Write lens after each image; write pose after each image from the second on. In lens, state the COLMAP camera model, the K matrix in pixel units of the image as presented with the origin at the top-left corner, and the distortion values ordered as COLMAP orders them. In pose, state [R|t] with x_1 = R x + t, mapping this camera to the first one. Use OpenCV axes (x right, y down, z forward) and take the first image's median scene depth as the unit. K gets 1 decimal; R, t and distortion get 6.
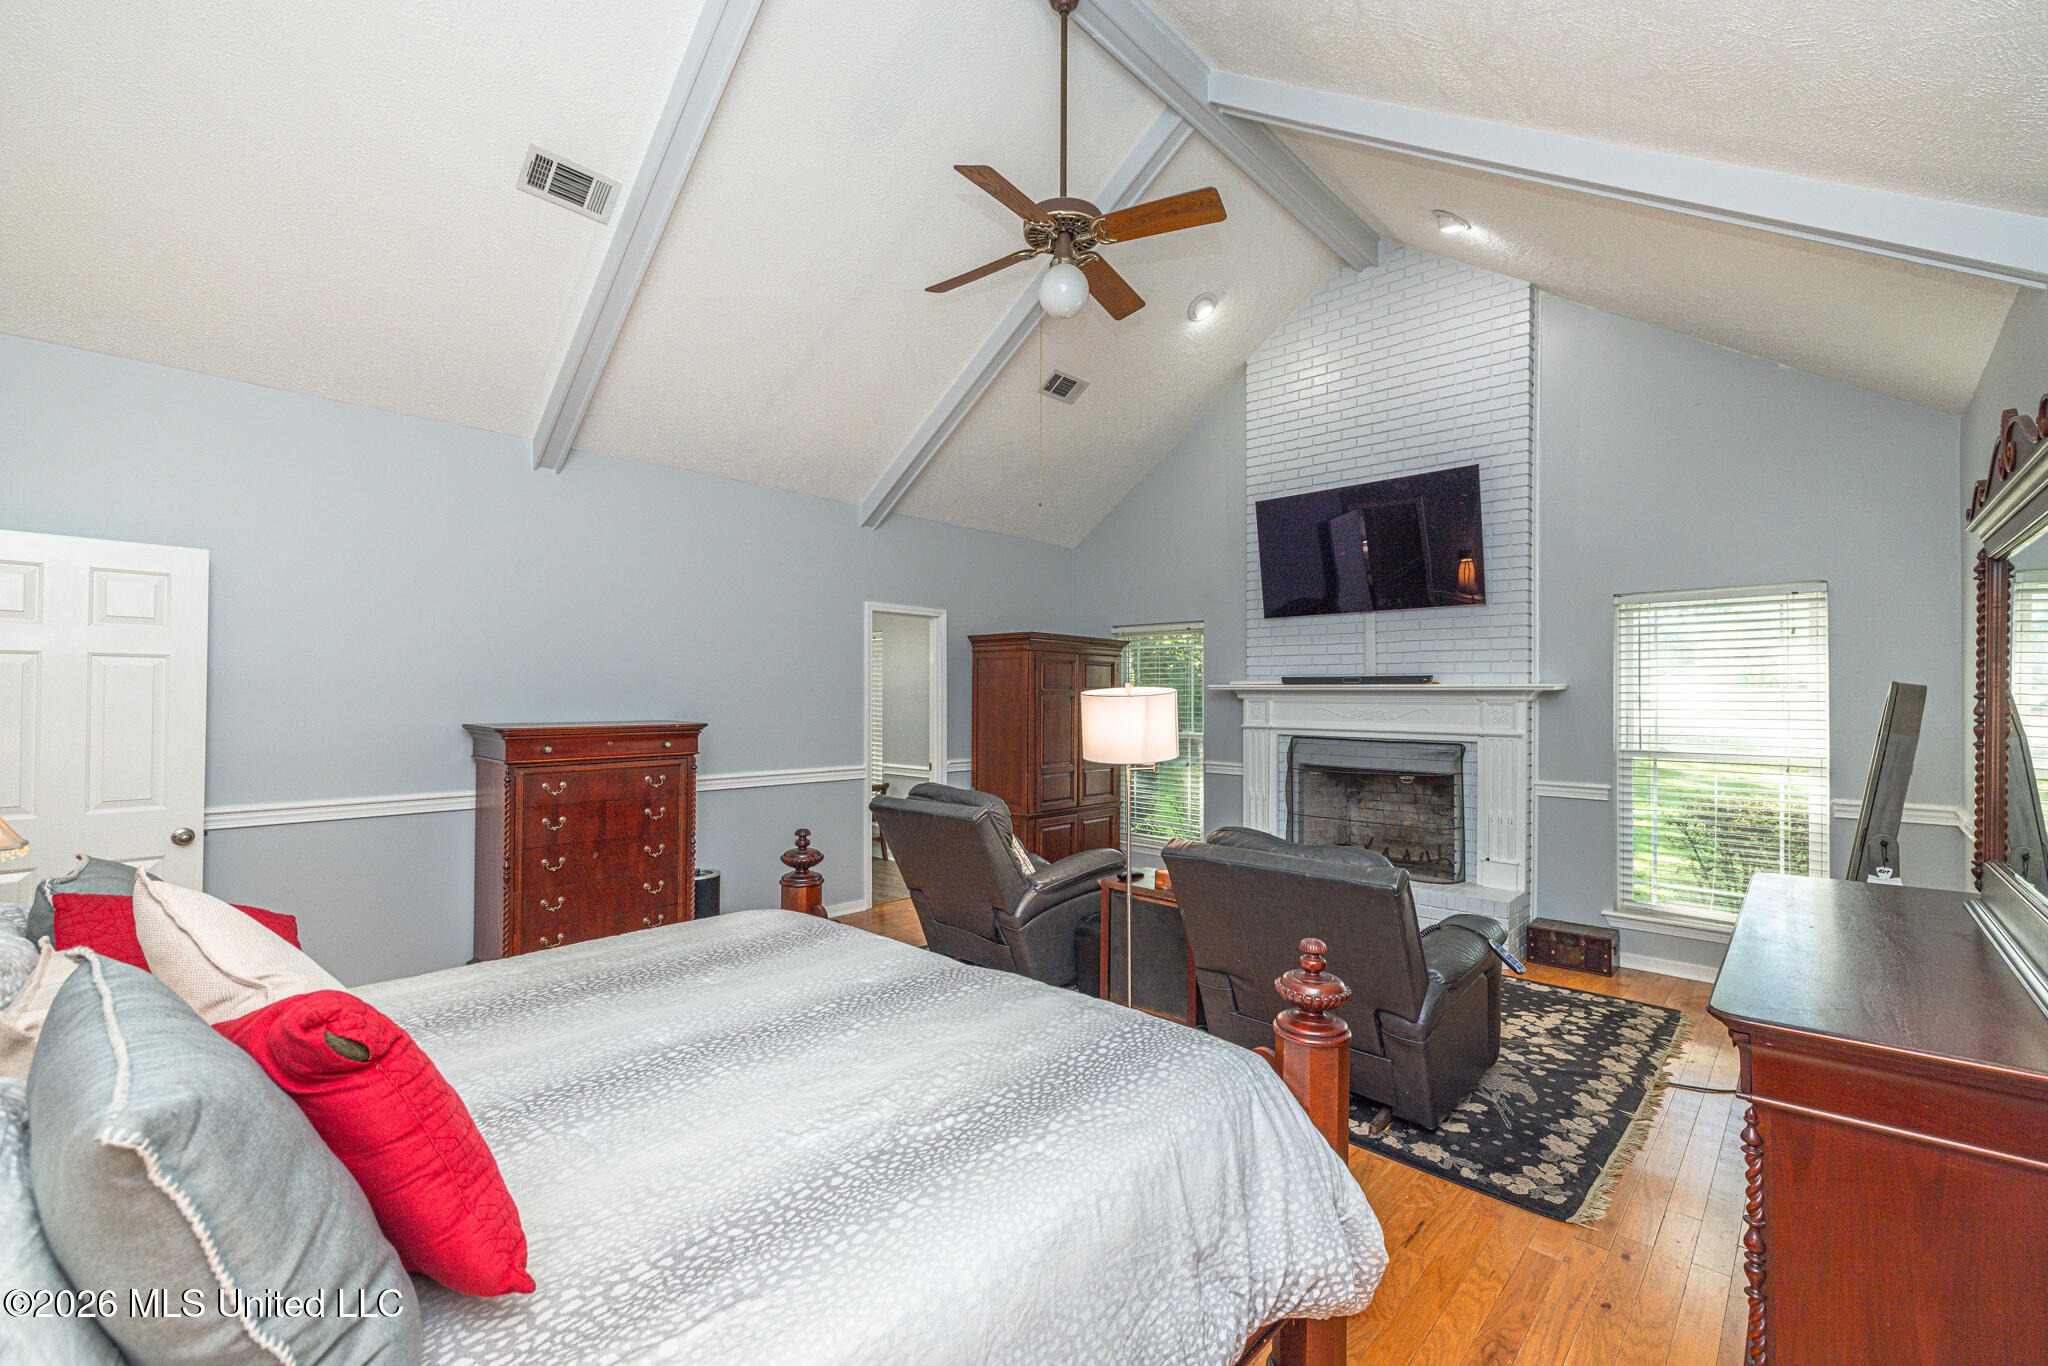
lens RADIAL K [[873.2, 0, 1026.4], [0, 873.2, 691.0], [0, 0, 1]] dist [-0.000659, 0.001006]
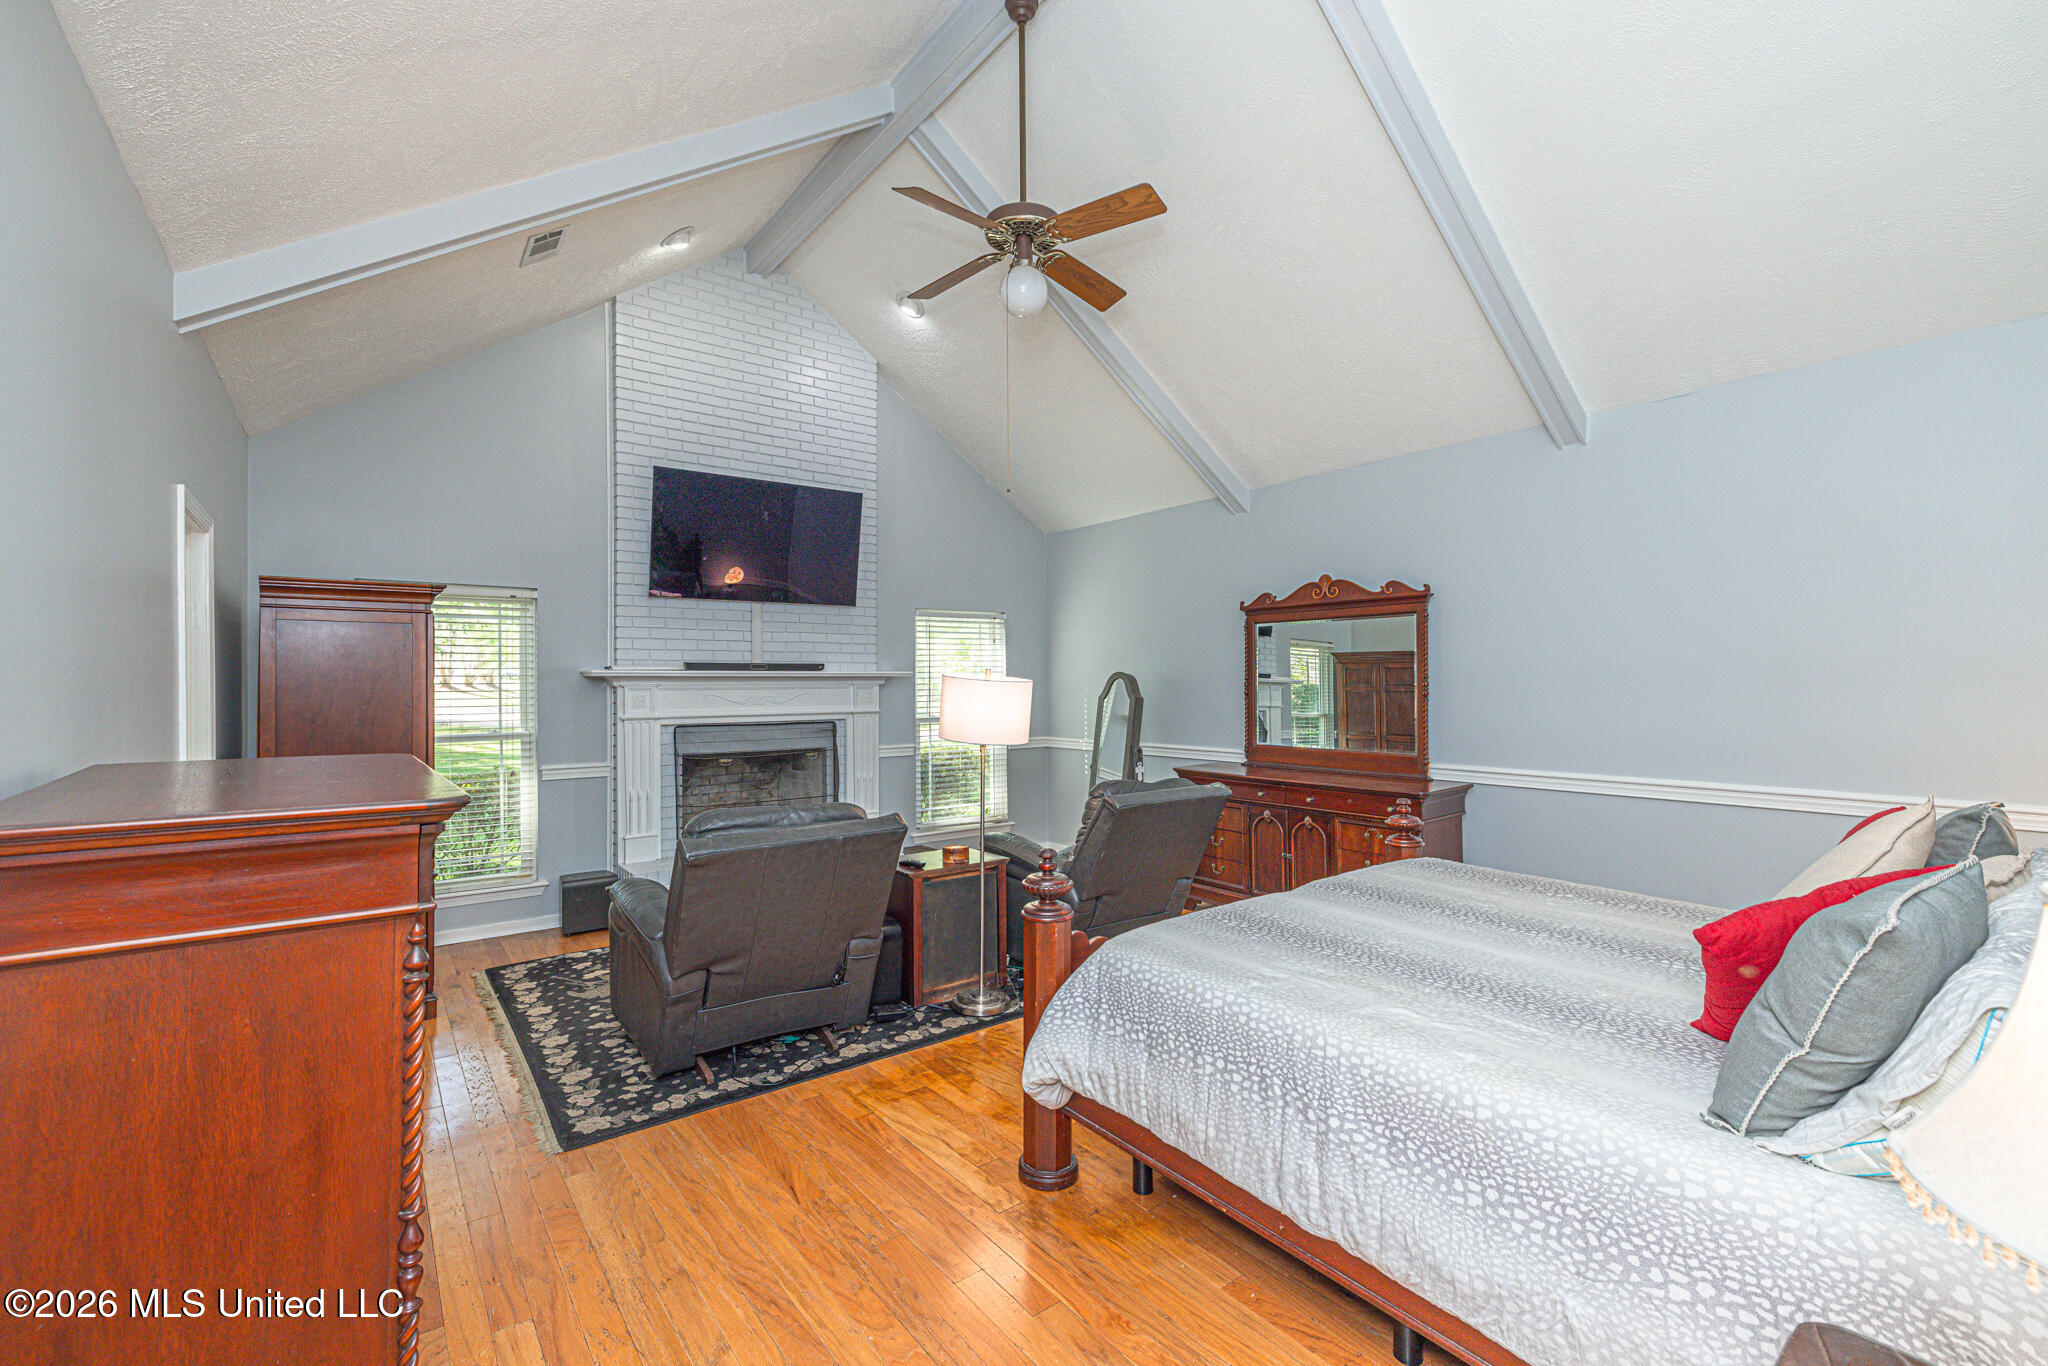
lens RADIAL K [[873.2, 0, 1027.1], [0, 873.2, 682.4], [0, 0, 1]] dist [-0.000659, 0.001006]
pose [[0.171617, -0.004246, 0.985155, -0.588041], [0.004506, 0.999984, 0.003525, 0.004034], [-0.985153, 0.003834, 0.171634, 0.498428]]
